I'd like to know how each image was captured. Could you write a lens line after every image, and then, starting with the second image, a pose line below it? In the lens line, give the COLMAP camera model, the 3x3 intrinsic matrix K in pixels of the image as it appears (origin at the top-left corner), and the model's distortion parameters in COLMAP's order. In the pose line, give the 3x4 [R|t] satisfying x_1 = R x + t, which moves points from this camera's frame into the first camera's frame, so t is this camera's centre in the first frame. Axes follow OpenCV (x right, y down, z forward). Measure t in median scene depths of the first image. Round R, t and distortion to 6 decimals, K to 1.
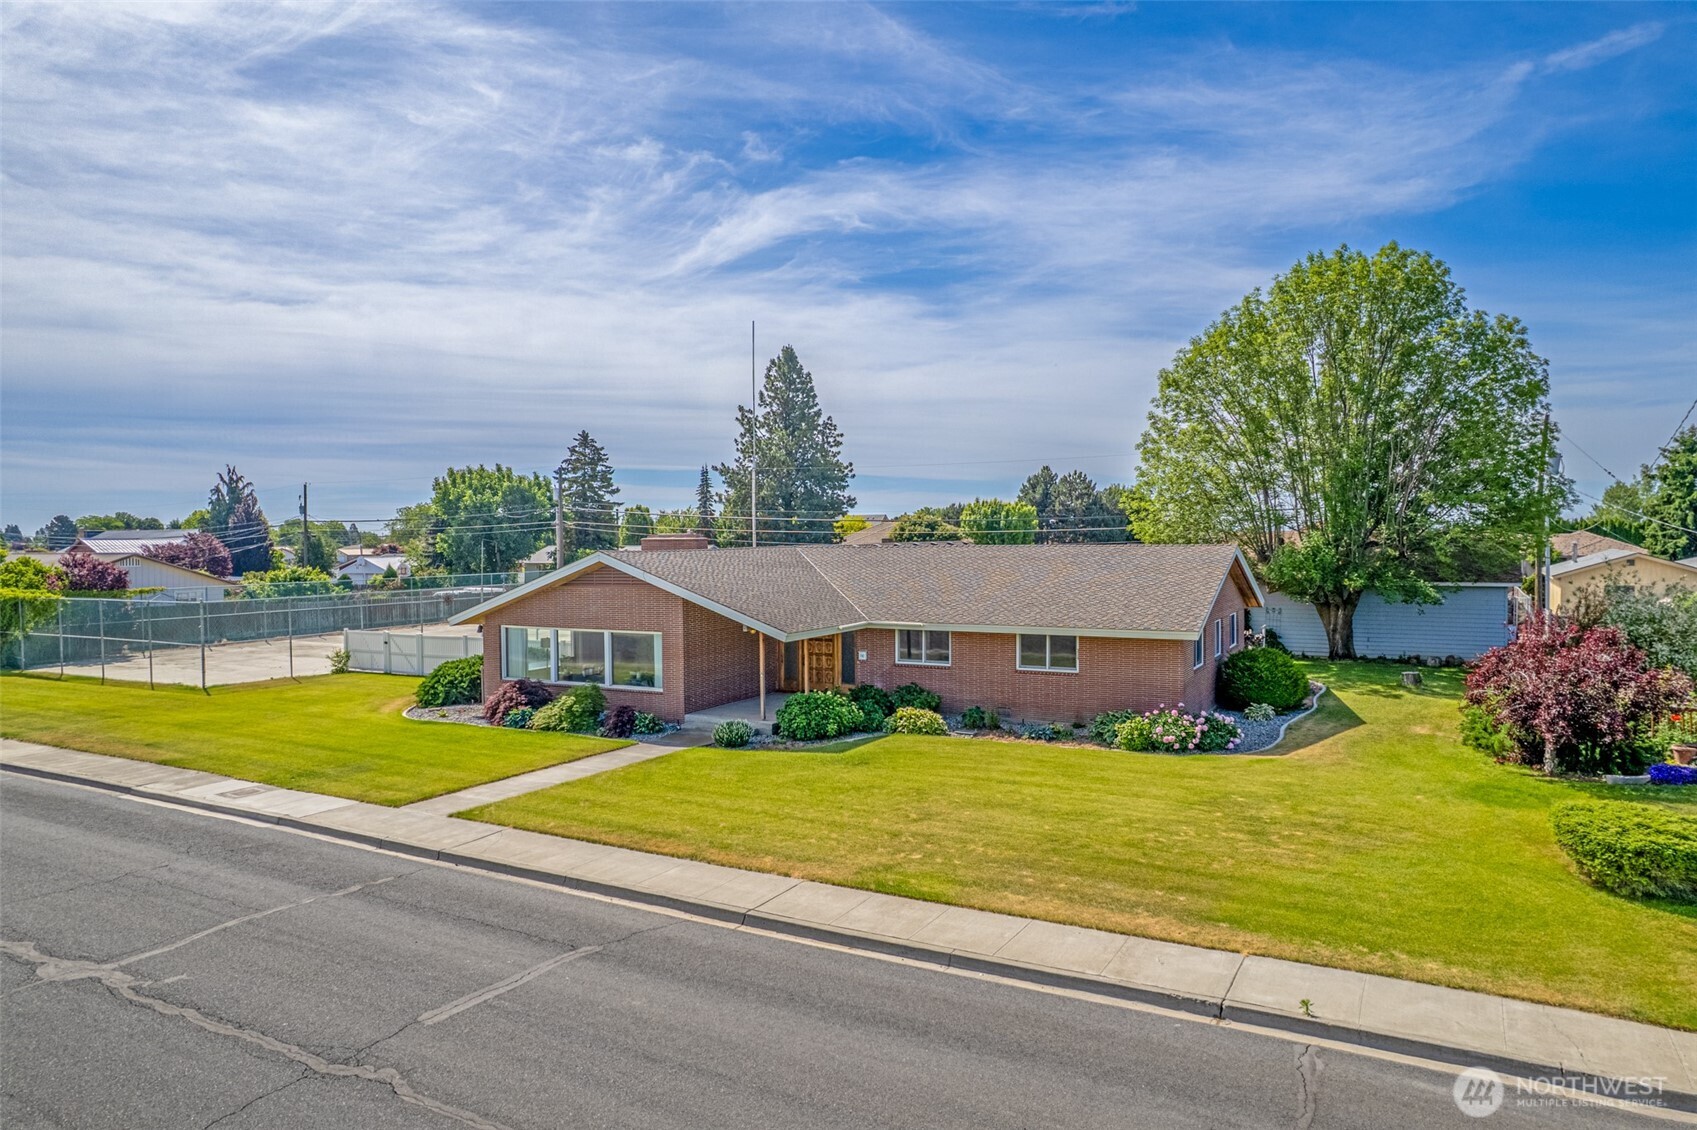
lens RADIAL K [[1144.6, 0, 837.9], [0, 1144.6, 570.6], [0, 0, 1]] dist [0.002672, 0.004275]
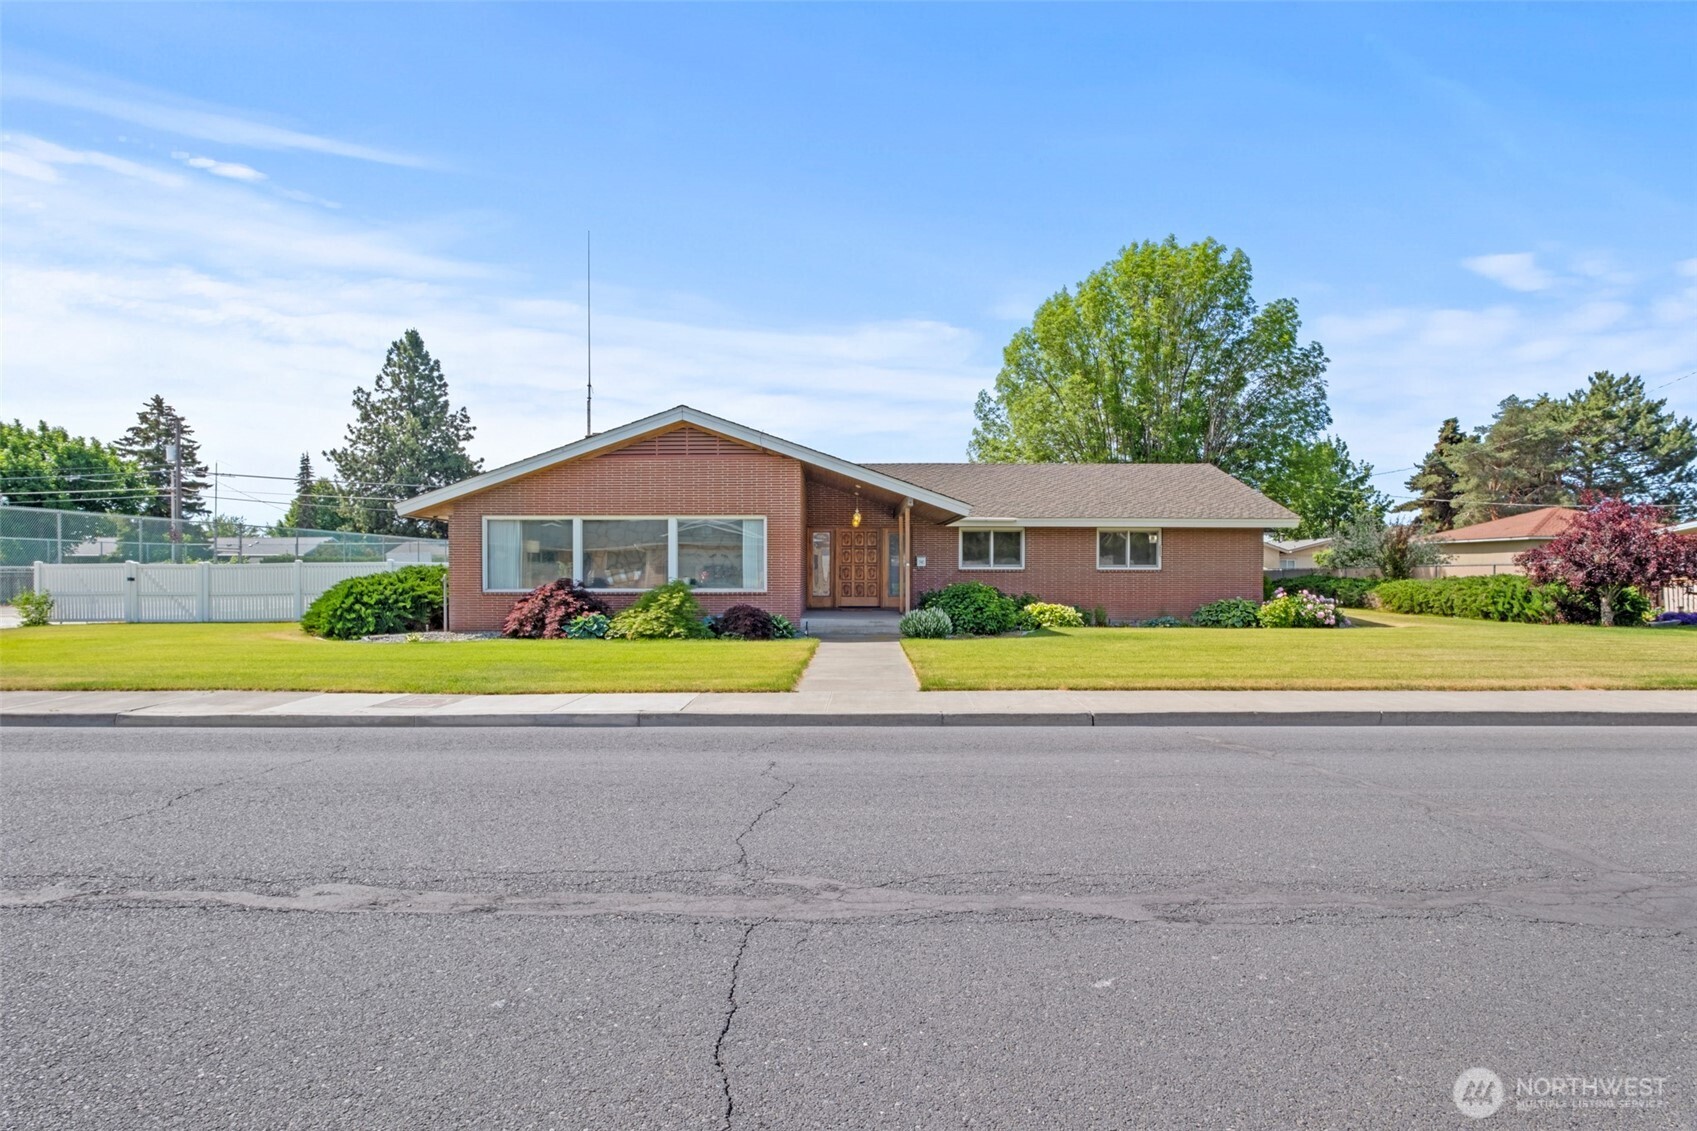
lens RADIAL K [[995.0, 0, 836.9], [0, 995.0, 578.8], [0, 0, 1]] dist [0.002731, 0.003818]
pose [[0.869741, 0.006985, 0.493458, -0.159807], [0.009994, 0.999445, -0.031763, 0.042477], [-0.493406, 0.032557, 0.869189, 0.136455]]
